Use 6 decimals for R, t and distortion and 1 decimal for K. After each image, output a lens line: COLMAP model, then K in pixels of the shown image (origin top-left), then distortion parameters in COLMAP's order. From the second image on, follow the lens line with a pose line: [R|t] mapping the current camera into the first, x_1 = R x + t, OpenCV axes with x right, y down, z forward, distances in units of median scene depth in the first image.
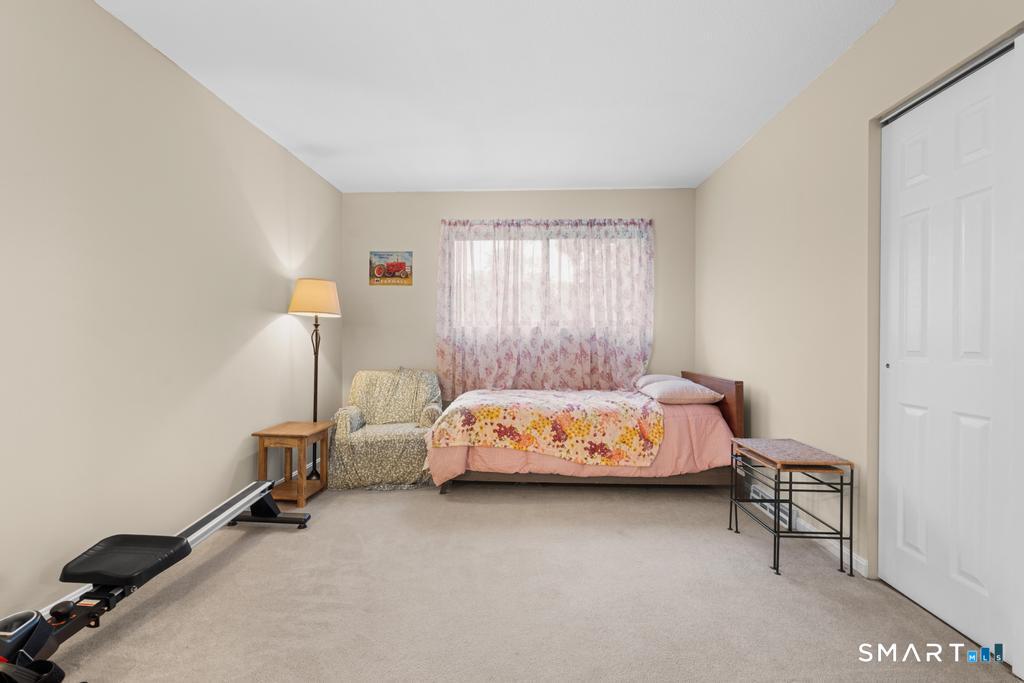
lens RADIAL K [[461.1, 0, 506.4], [0, 461.1, 342.2], [0, 0, 1]] dist [-0.009393, 0.003262]
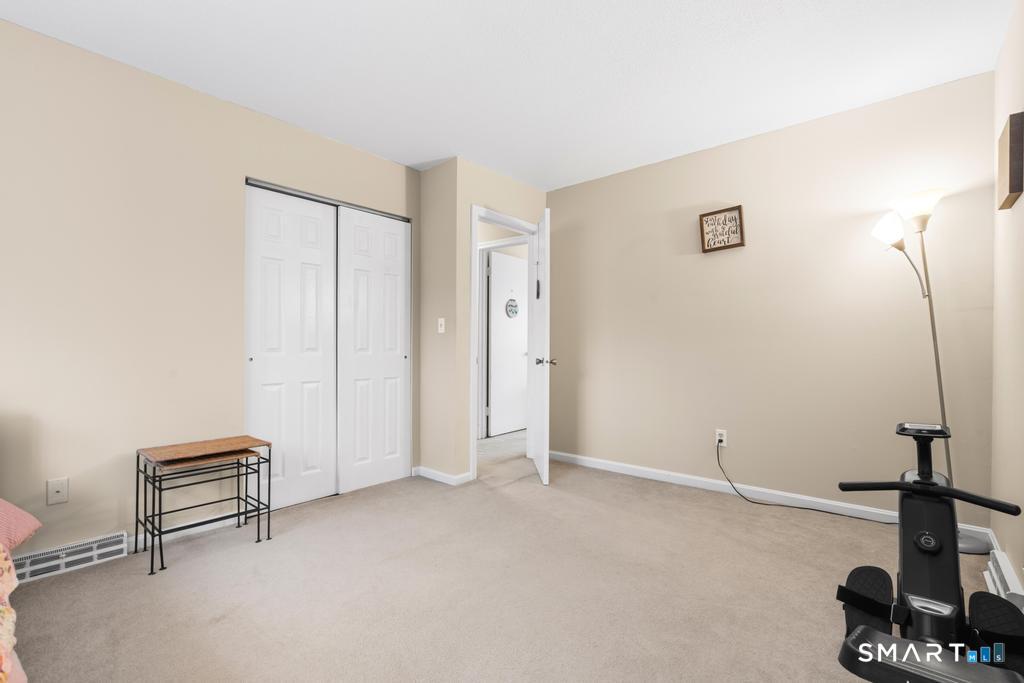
lens RADIAL K [[461.1, 0, 517.5], [0, 461.1, 342.1], [0, 0, 1]] dist [-0.009393, 0.003262]
pose [[-0.790313, 0.002801, 0.612697, -0.393346], [-0.004362, 0.999938, -0.010198, 0.005410], [-0.612688, -0.010732, -0.790252, 0.954563]]
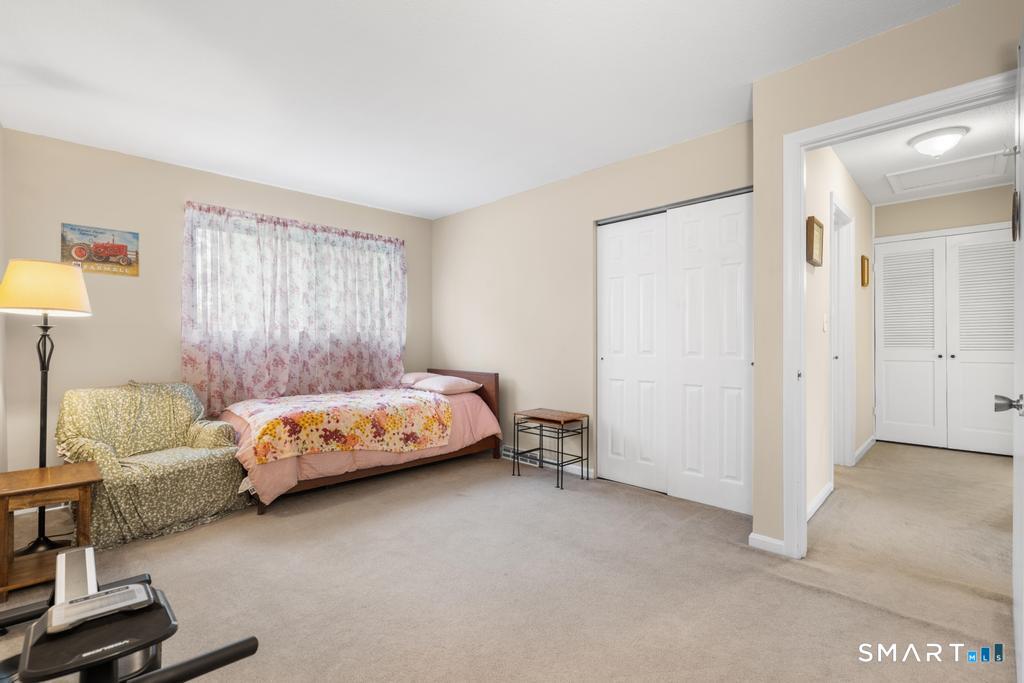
lens RADIAL K [[461.1, 0, 498.1], [0, 461.1, 343.6], [0, 0, 1]] dist [-0.009393, 0.003262]
pose [[0.688172, -0.009408, 0.725487, -0.460334], [0.005505, 0.999955, 0.007746, -0.015196], [-0.725527, -0.001337, 0.688192, 0.025942]]
